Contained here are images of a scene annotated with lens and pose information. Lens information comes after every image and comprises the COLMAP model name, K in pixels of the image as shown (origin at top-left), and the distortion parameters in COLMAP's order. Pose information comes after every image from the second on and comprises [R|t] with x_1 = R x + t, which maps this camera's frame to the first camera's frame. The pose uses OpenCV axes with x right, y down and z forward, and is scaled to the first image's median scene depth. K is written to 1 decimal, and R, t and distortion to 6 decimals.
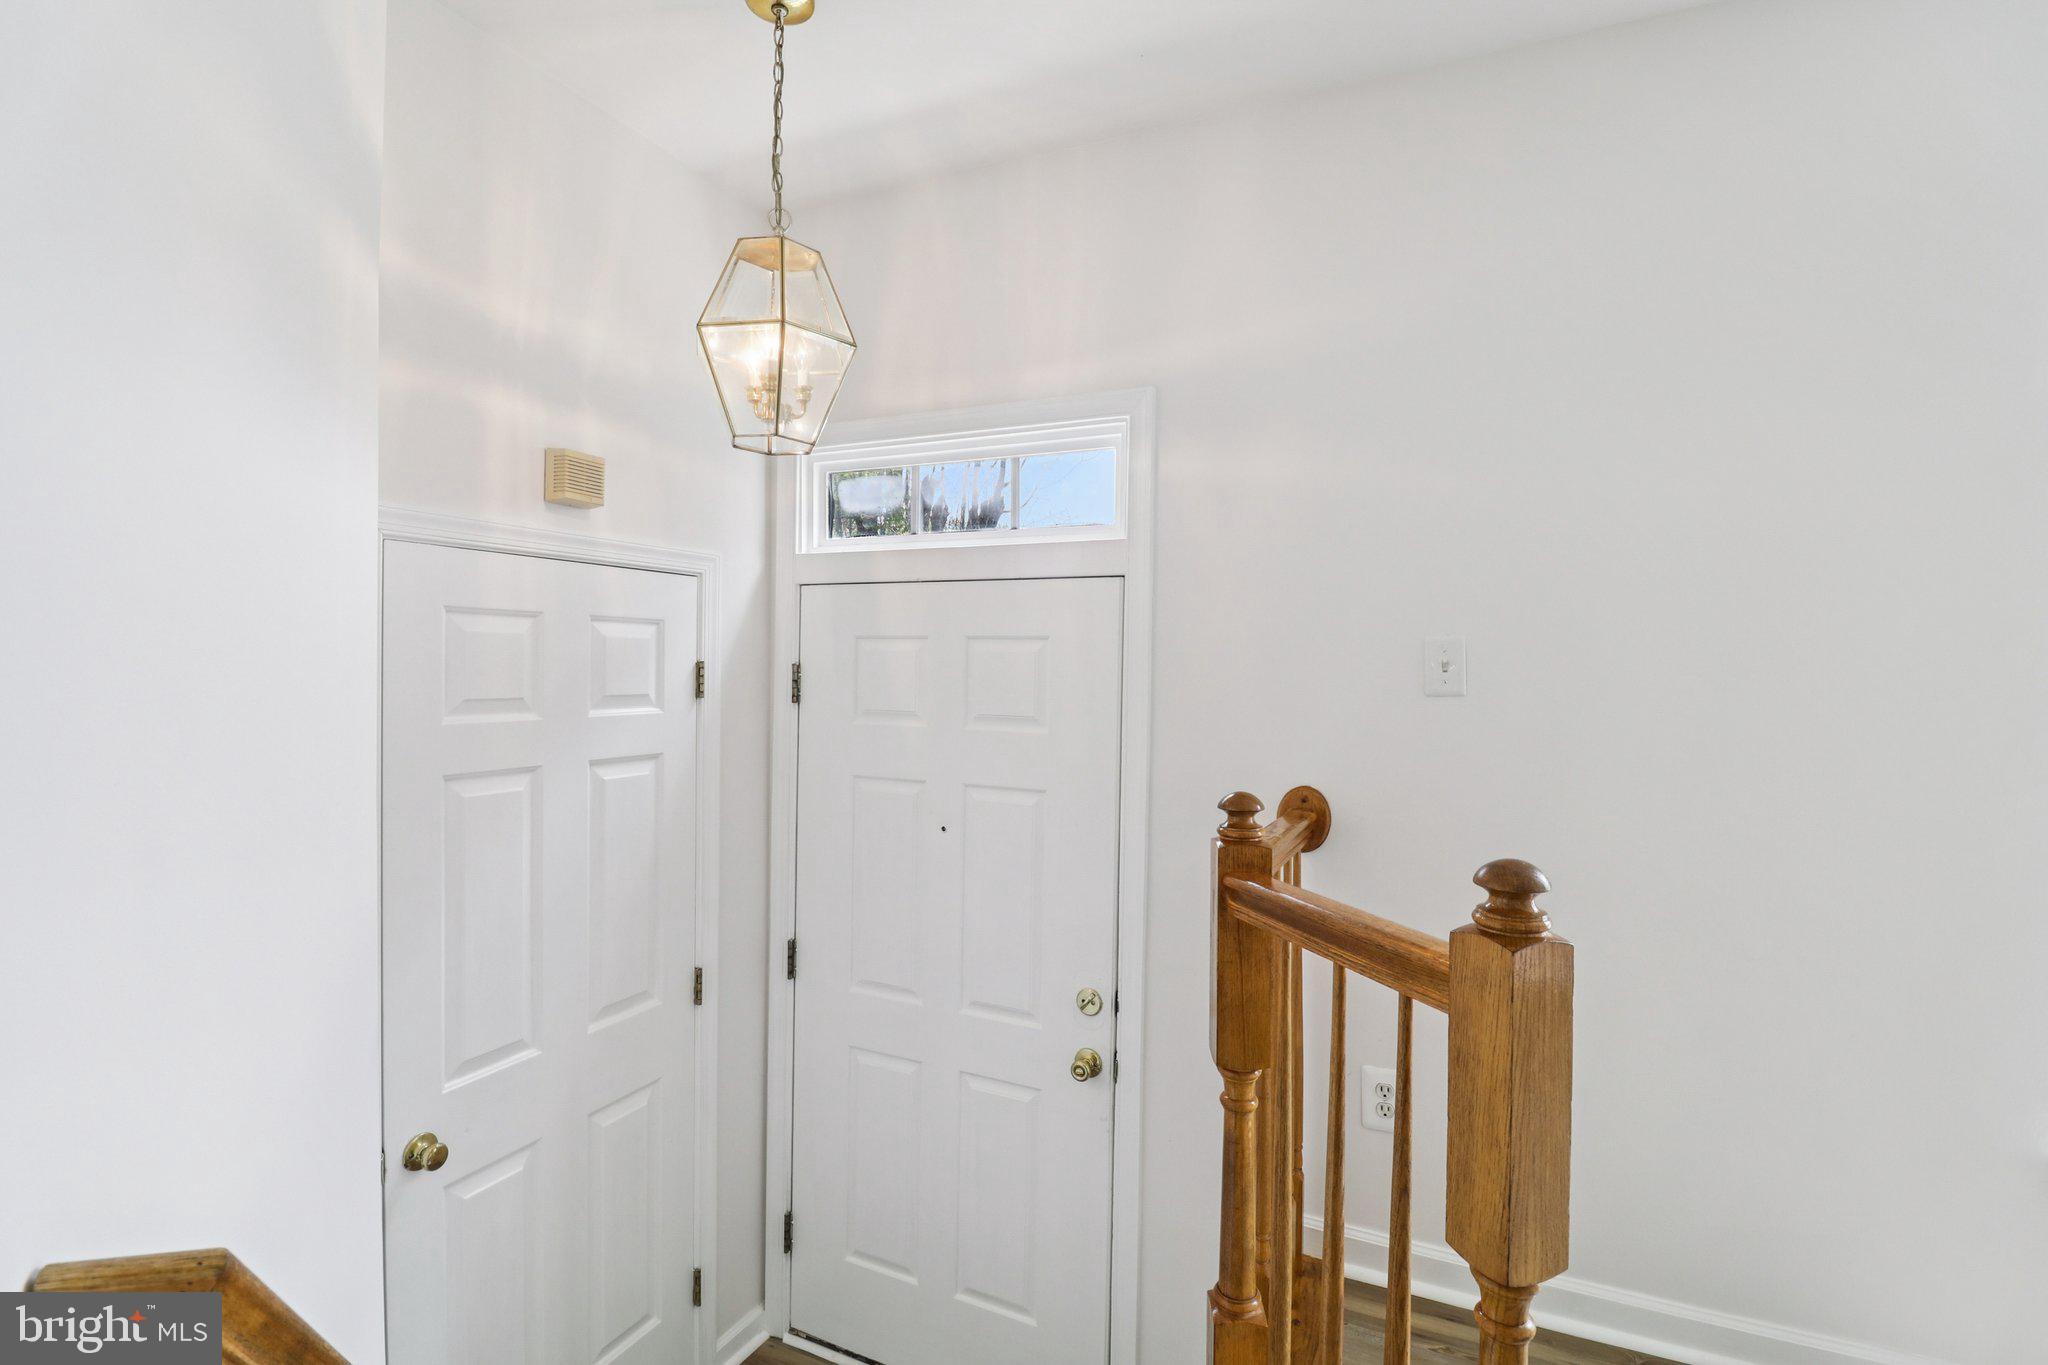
lens RADIAL K [[962.6, 0, 1016.9], [0, 962.6, 653.1], [0, 0, 1]] dist [-0.003472, -0.011812]
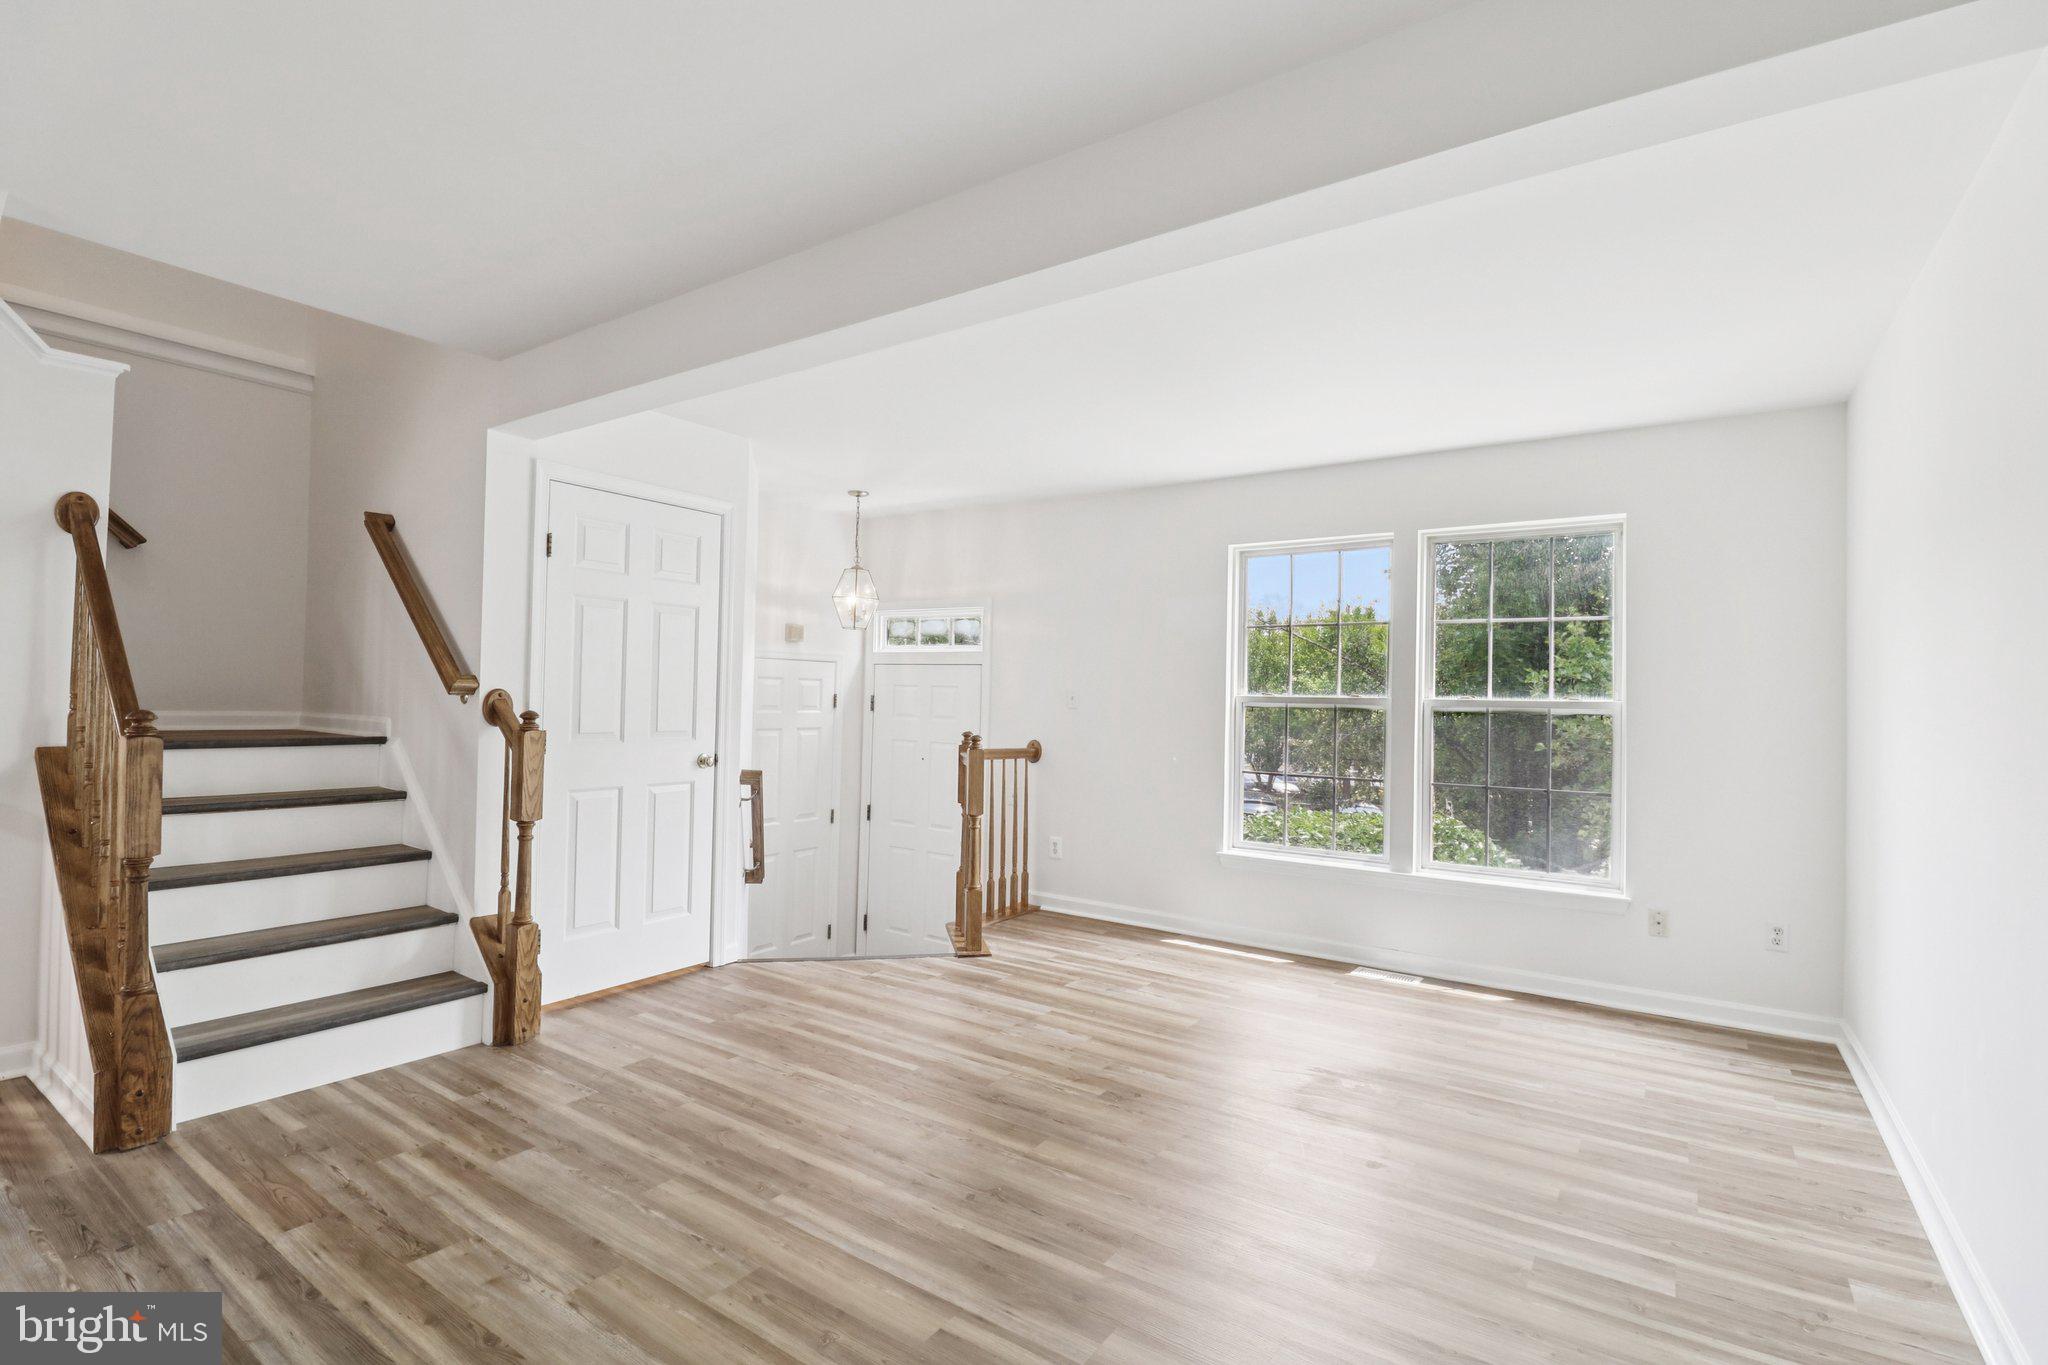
lens RADIAL K [[962.6, 0, 1027.2], [0, 962.6, 682.8], [0, 0, 1]] dist [-0.003472, -0.011812]
pose [[0.987269, 0.016630, -0.158185, 0.640851], [-0.018168, 0.999801, -0.008281, -0.009580], [0.158016, 0.011050, 0.987375, -1.610785]]
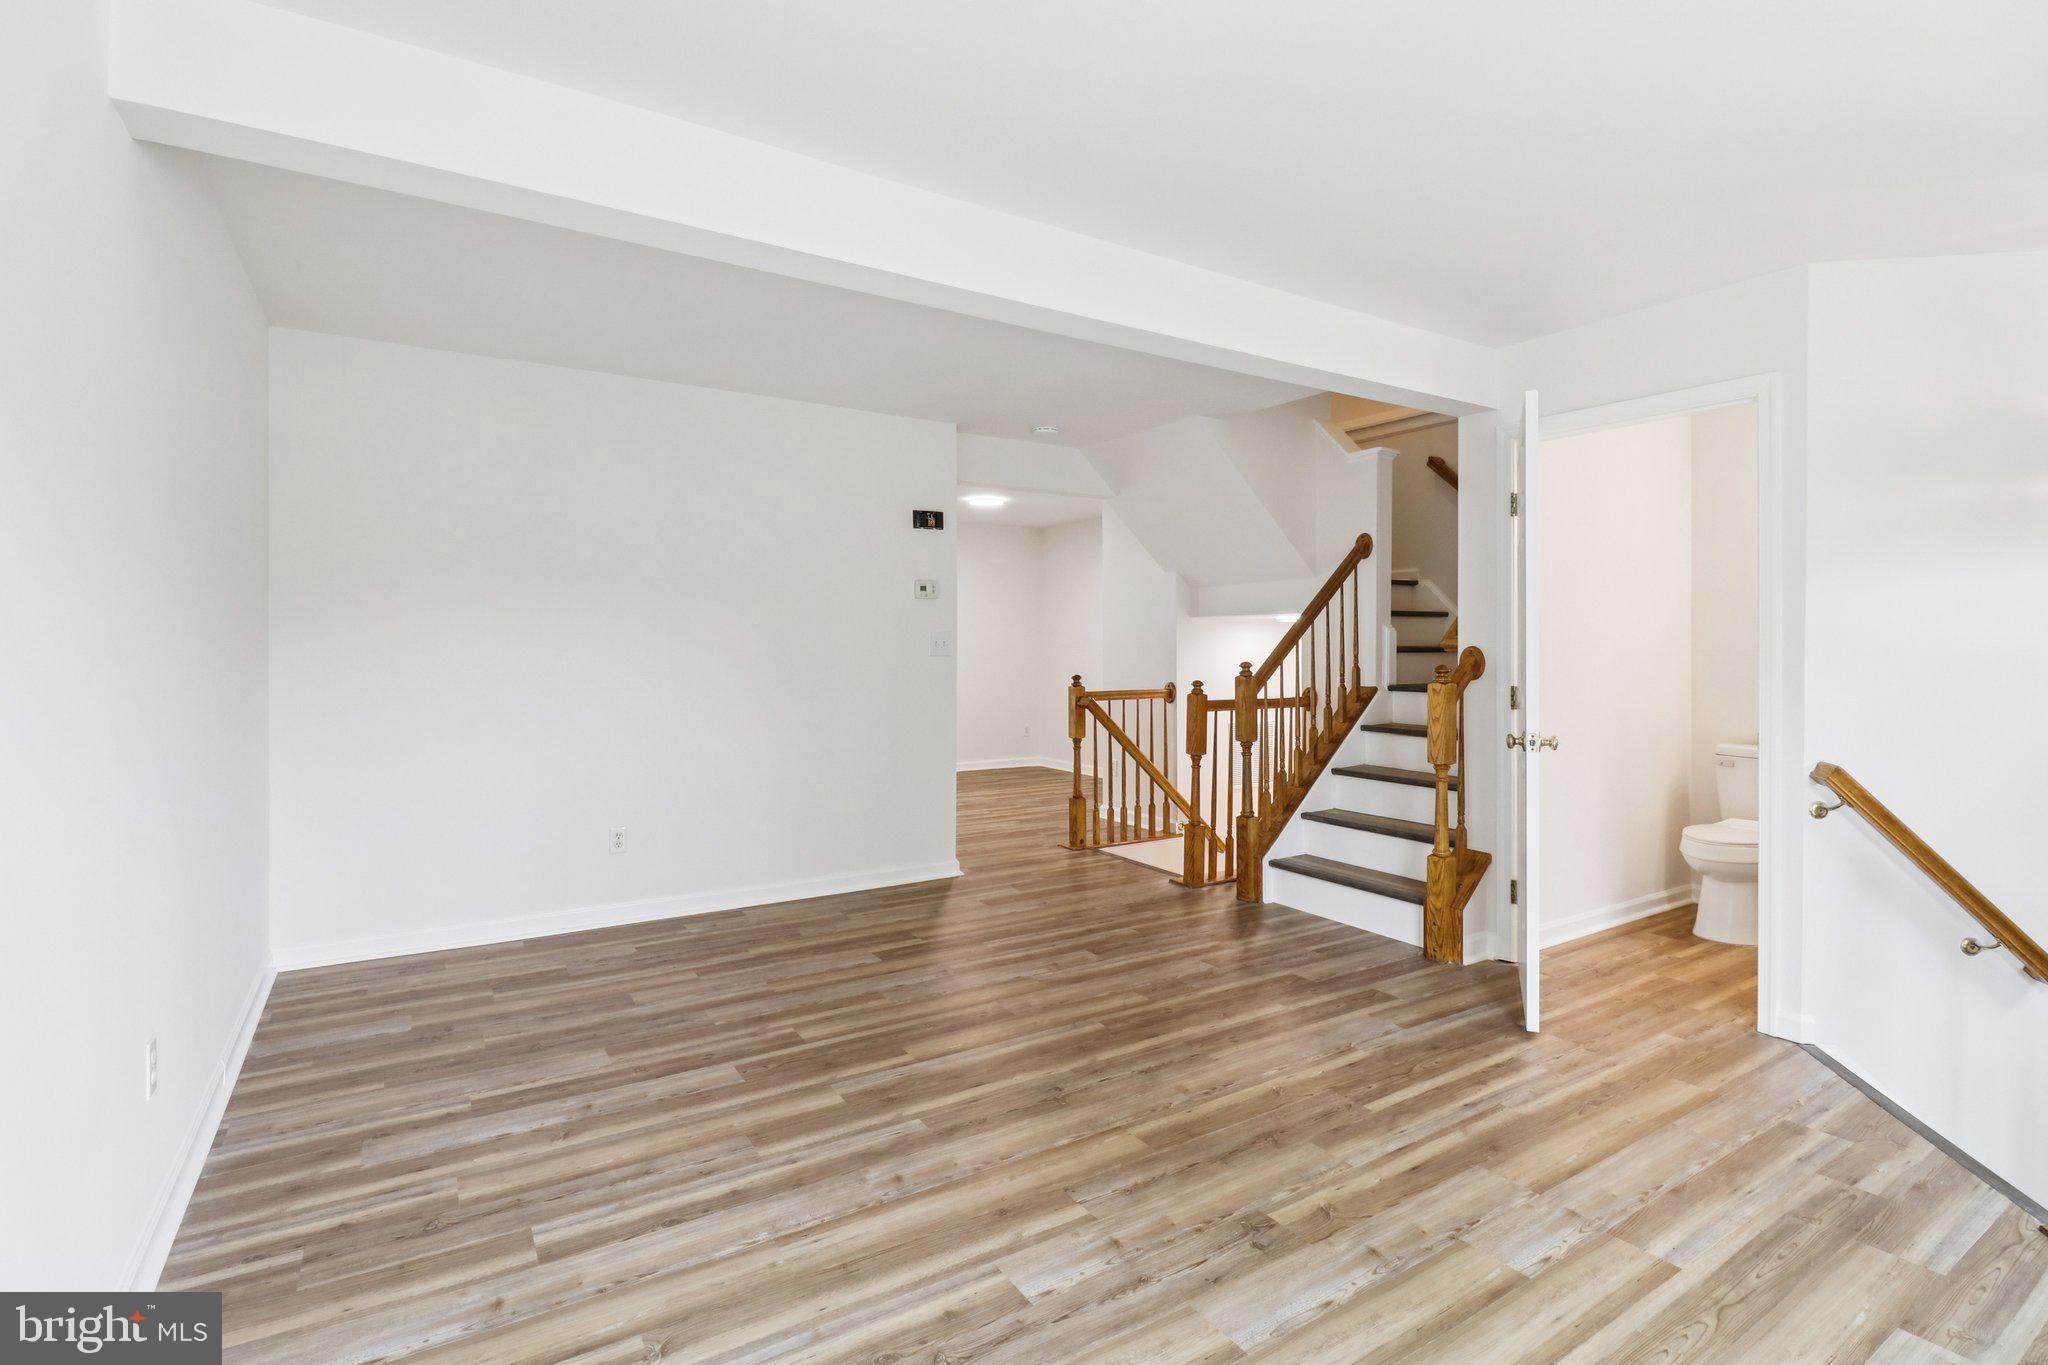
lens RADIAL K [[962.6, 0, 1004.3], [0, 962.6, 674.5], [0, 0, 1]] dist [-0.003472, -0.011812]
pose [[-0.555363, 0.022394, -0.831306, 1.443086], [0.005212, 0.999711, 0.023449, 0.007466], [0.831591, 0.008690, -0.555320, 0.045229]]
